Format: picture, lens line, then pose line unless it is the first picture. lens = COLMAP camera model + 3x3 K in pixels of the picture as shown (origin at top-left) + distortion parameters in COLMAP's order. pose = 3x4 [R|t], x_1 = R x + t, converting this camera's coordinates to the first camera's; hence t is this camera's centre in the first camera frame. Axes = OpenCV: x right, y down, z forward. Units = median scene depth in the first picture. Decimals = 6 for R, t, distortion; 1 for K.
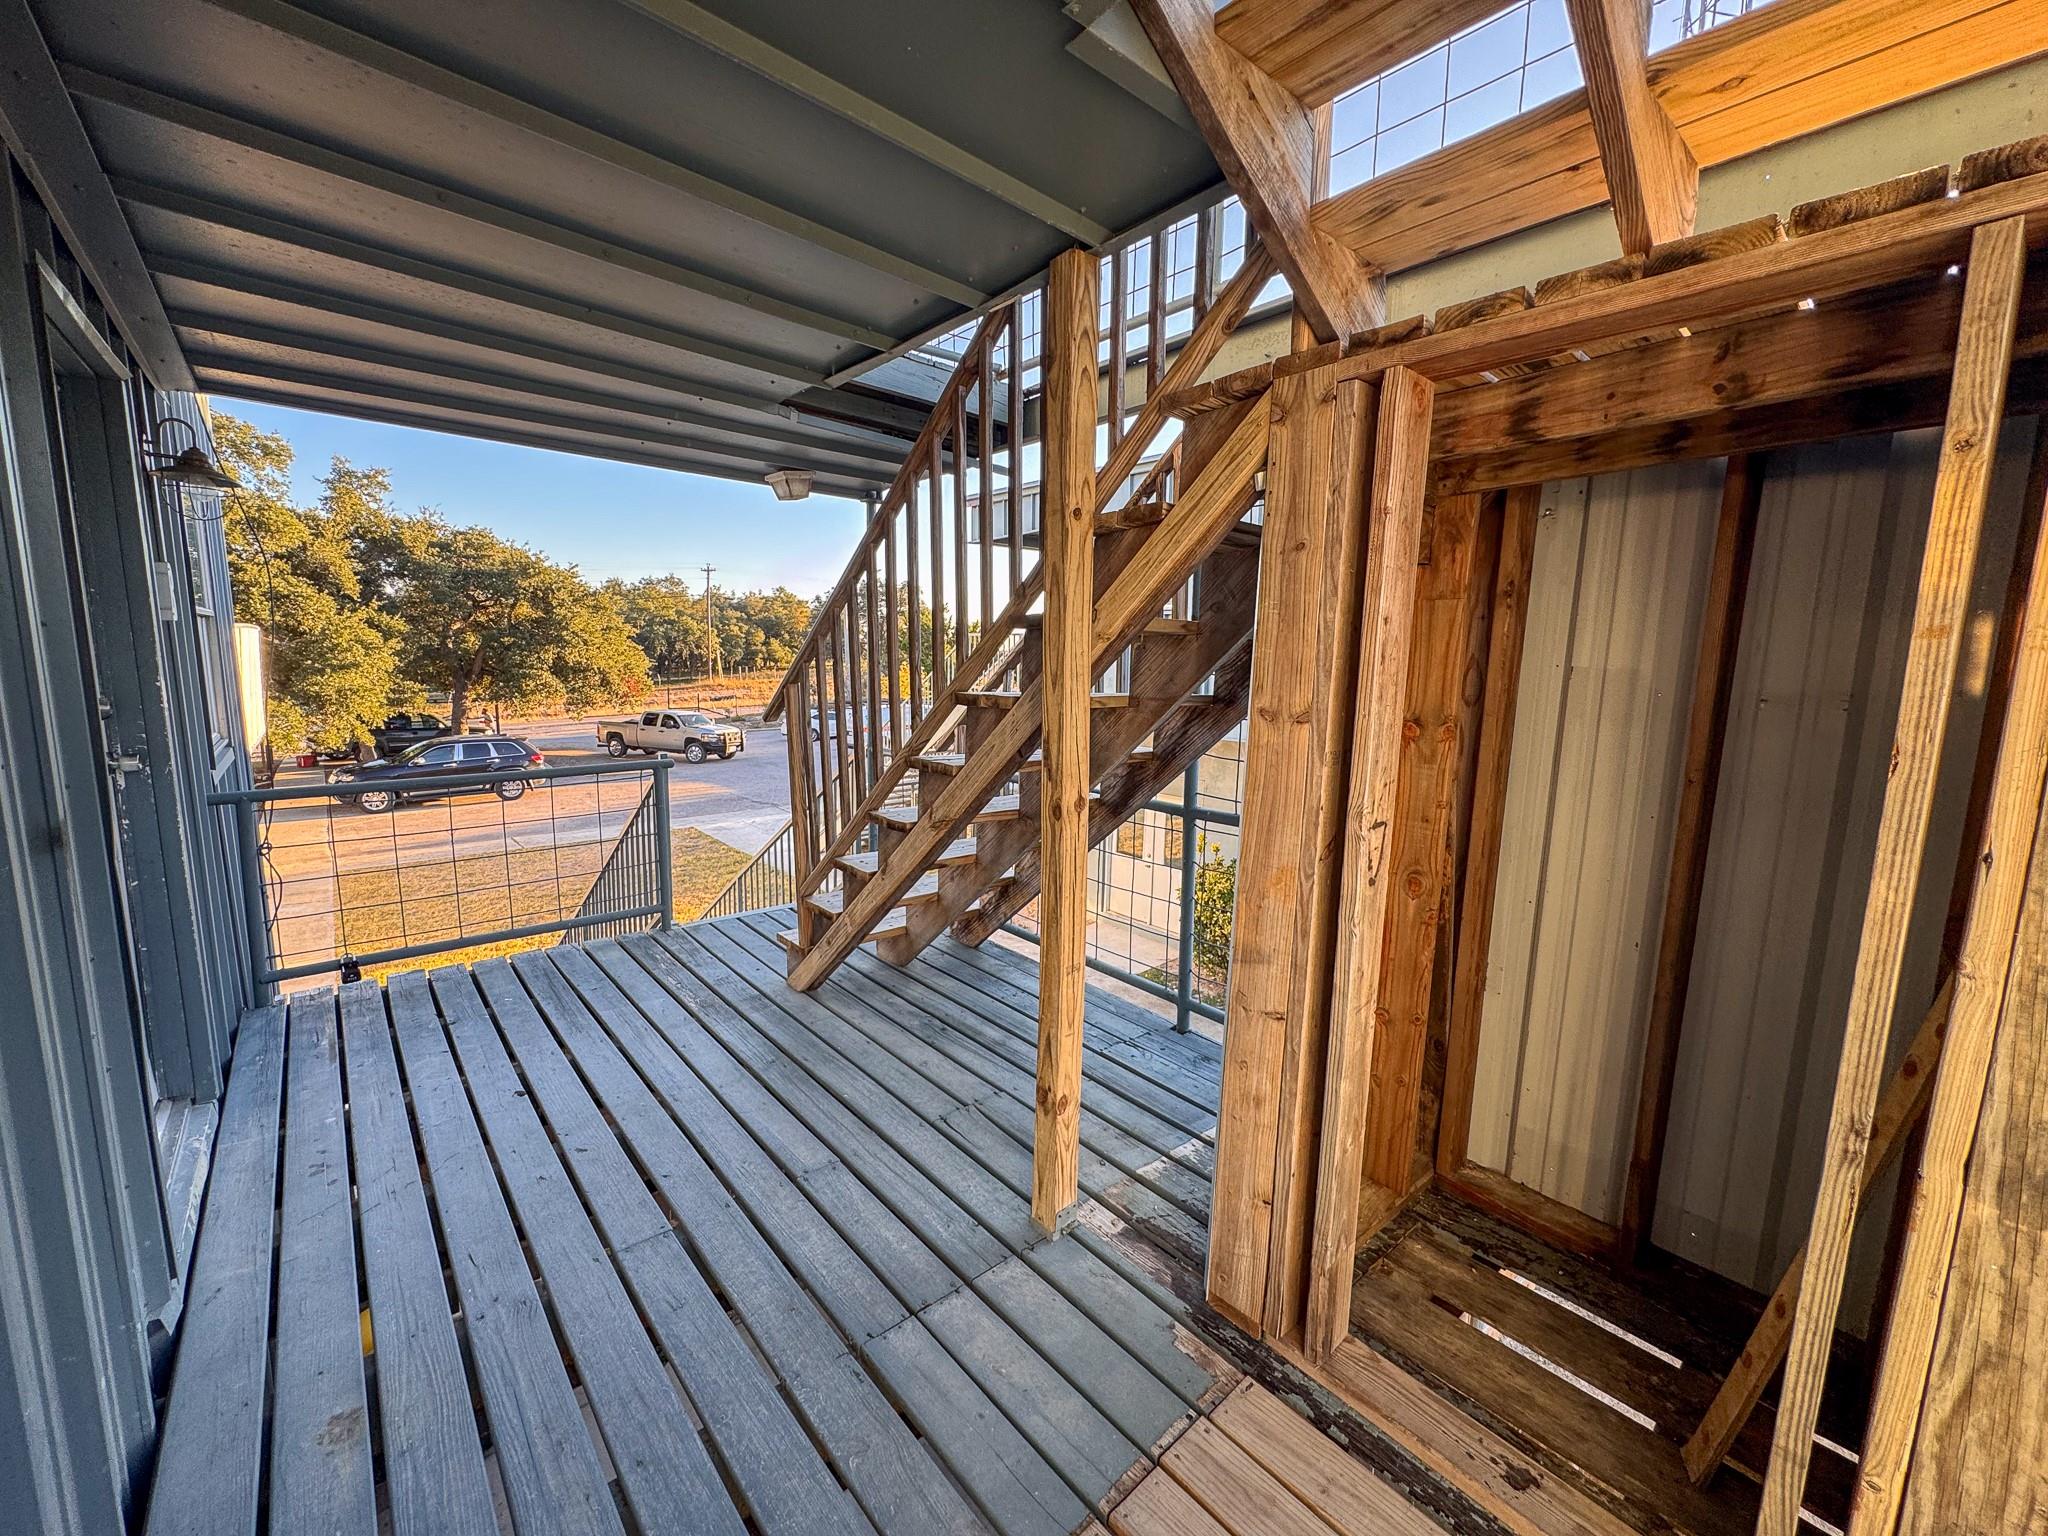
lens RADIAL K [[817.5, 0, 1029.5], [0, 817.5, 769.5], [0, 0, 1]] dist [0.000669, 0.000180]
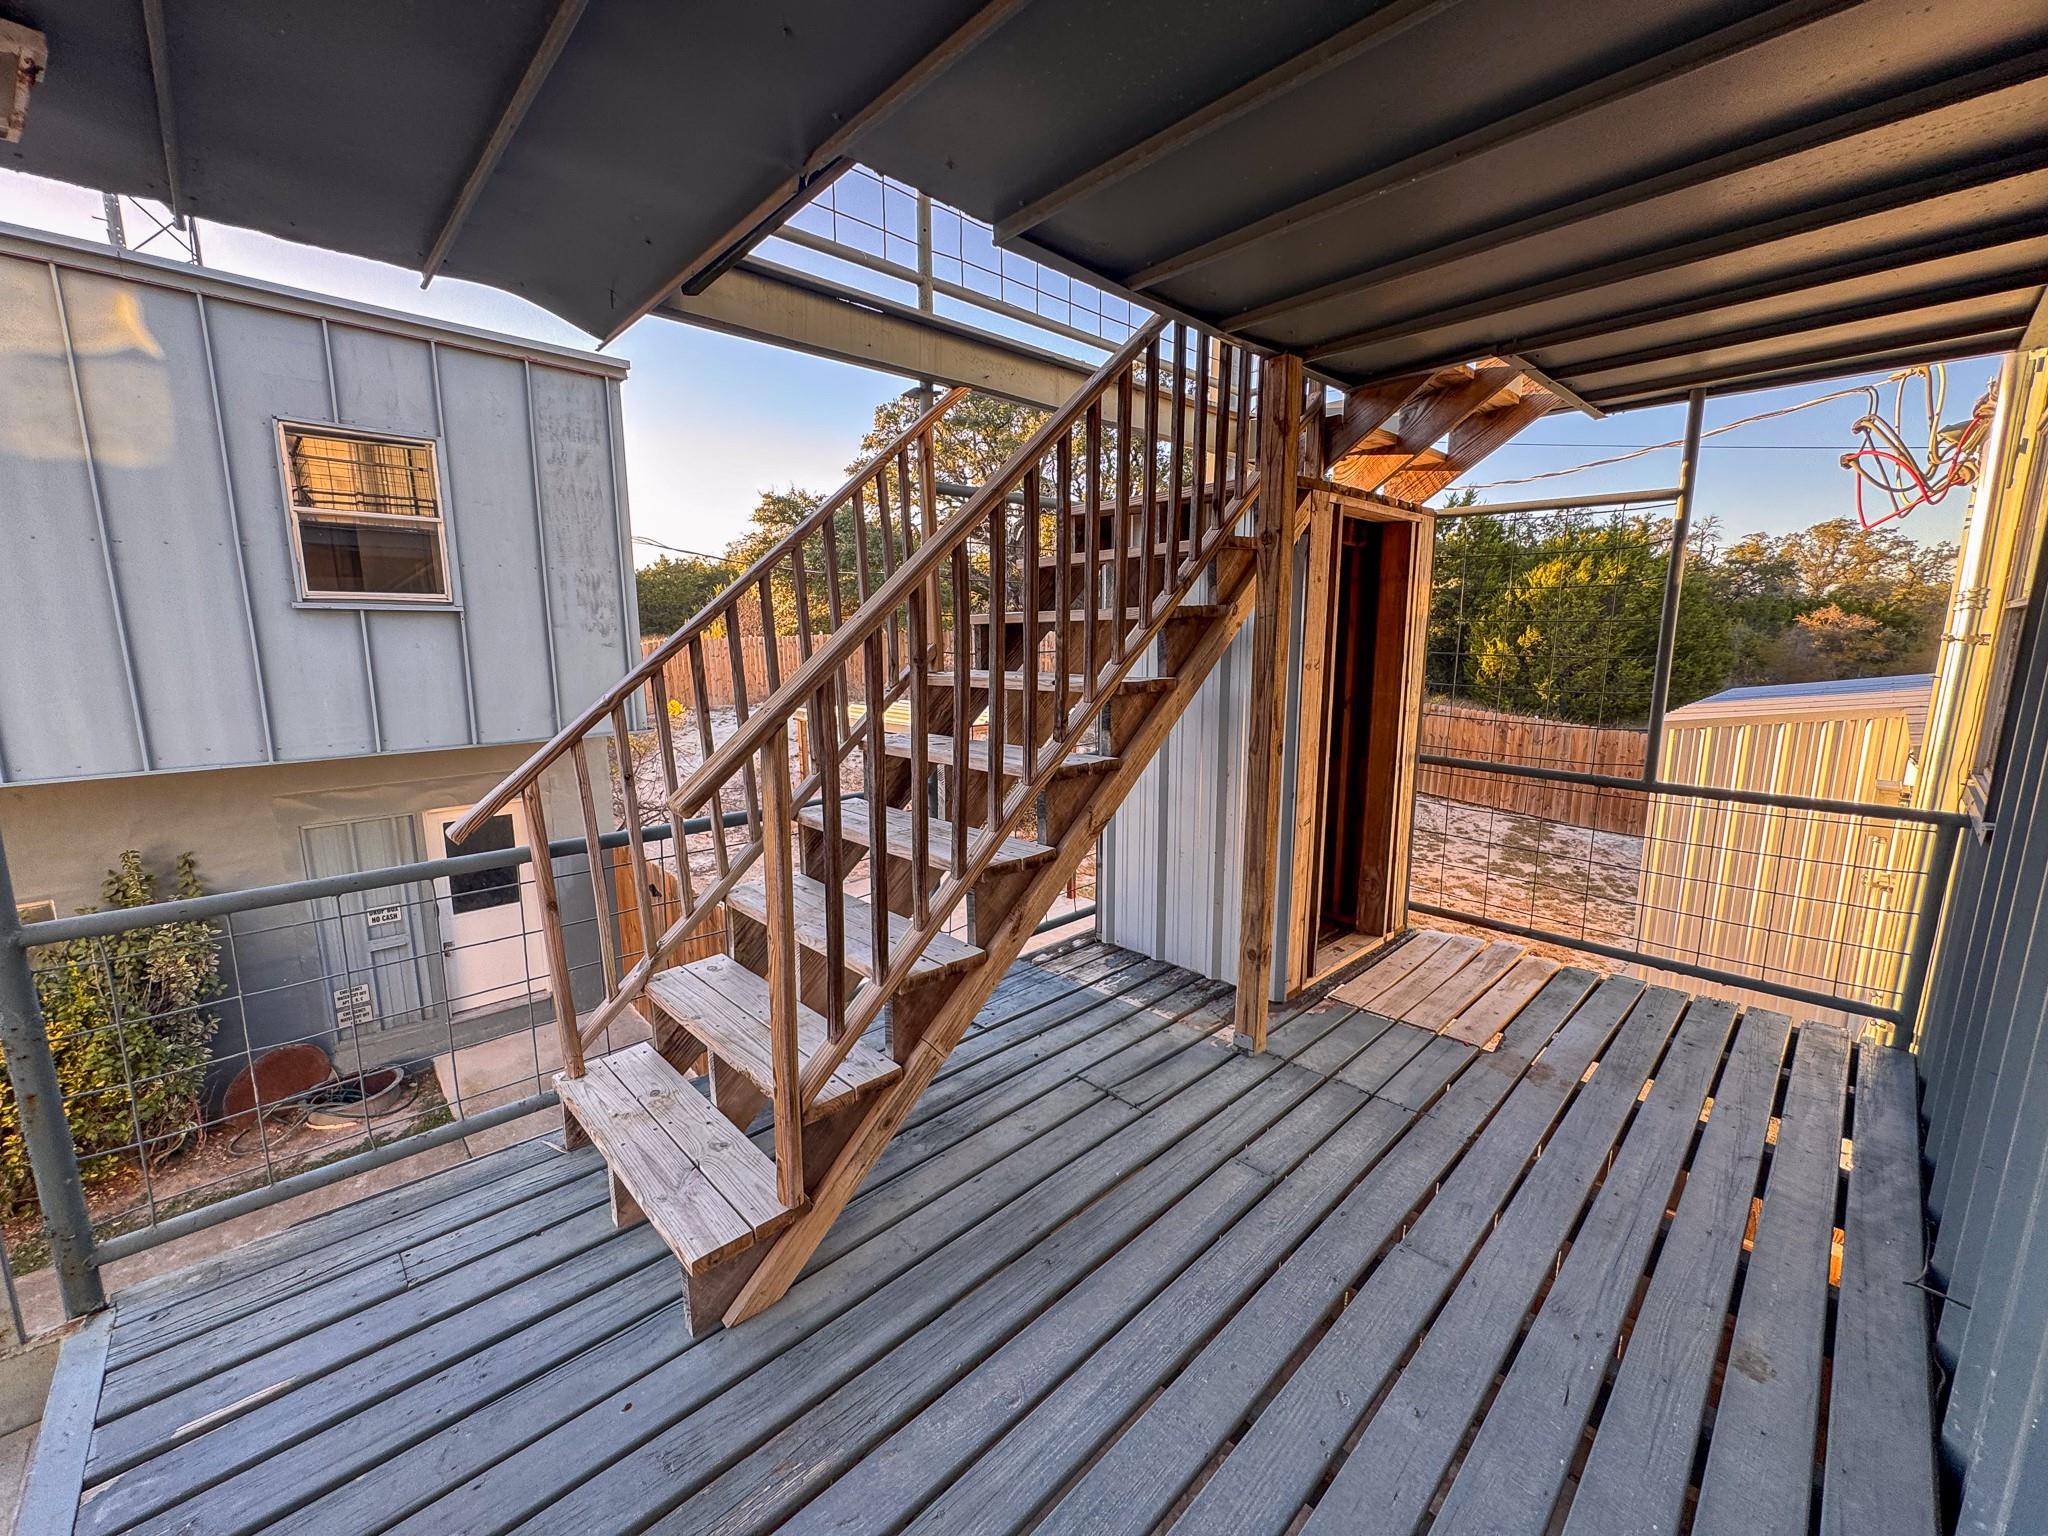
lens RADIAL K [[814.4, 0, 1024.1], [0, 814.4, 765.4], [0, 0, 1]] dist [-0.001146, 0.000418]
pose [[-0.042209, -0.188531, 0.981160, -1.087898], [0.140072, 0.971219, 0.192647, -0.207143], [-0.989241, 0.145565, -0.014587, 1.182442]]
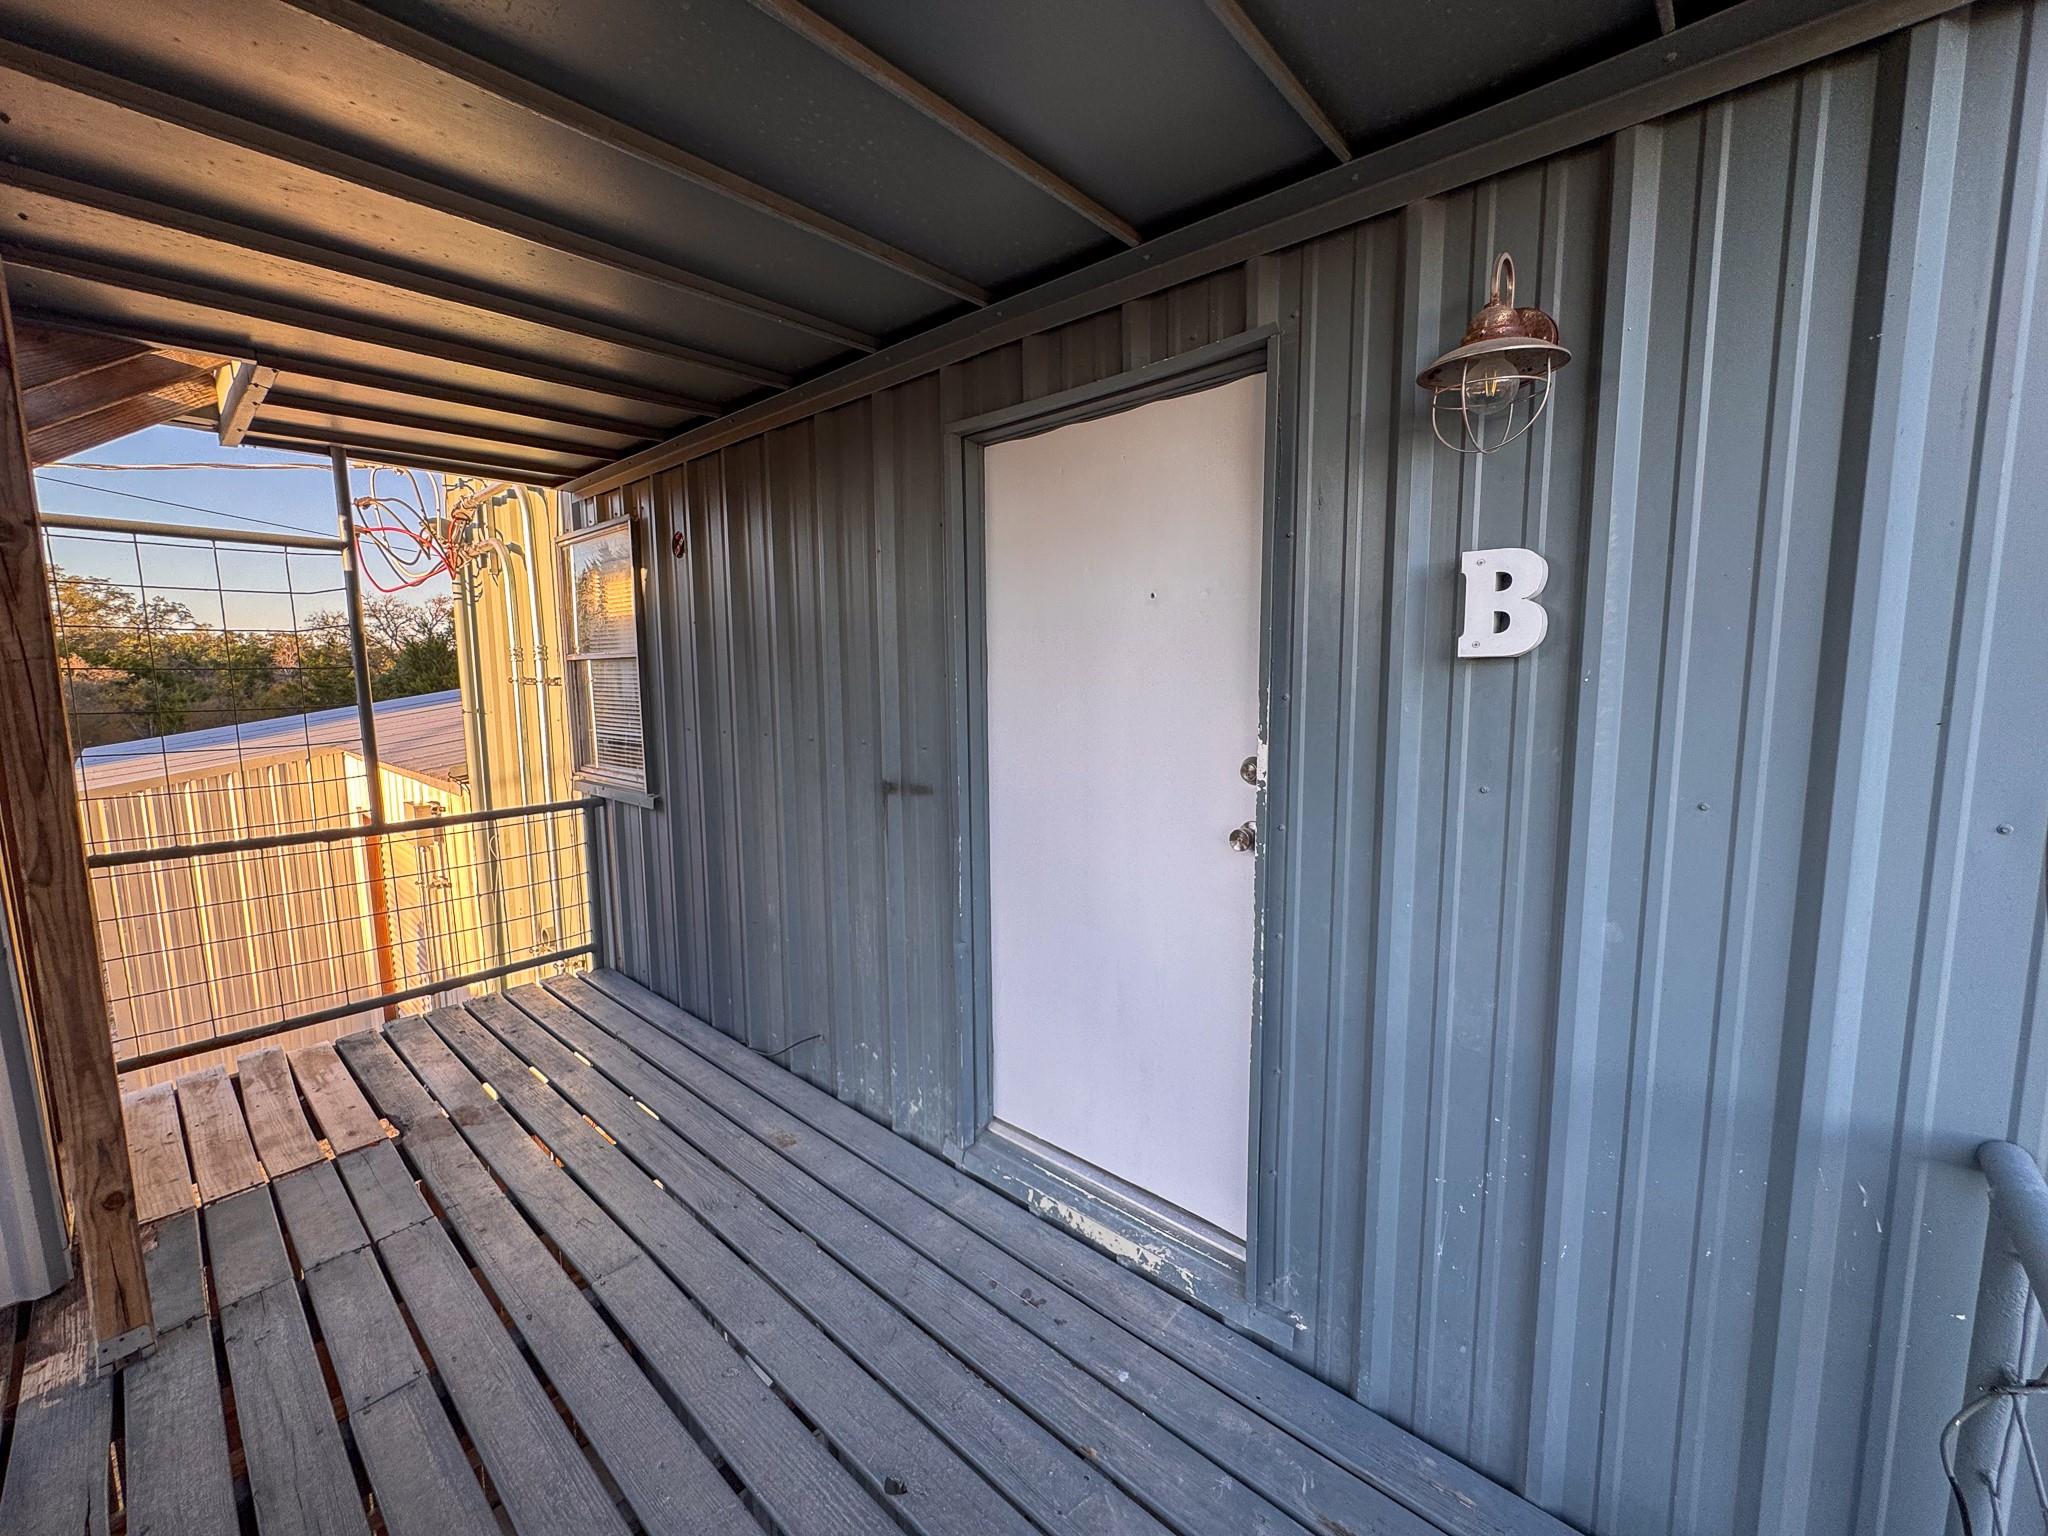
lens RADIAL K [[814.4, 0, 1024.1], [0, 814.4, 765.4], [0, 0, 1]] dist [-0.001146, 0.000418]
pose [[-0.992345, 0.003107, -0.123457, -0.712176], [-0.028368, 0.967216, 0.252365, -0.252254], [0.120194, 0.253935, -0.959724, 1.579456]]
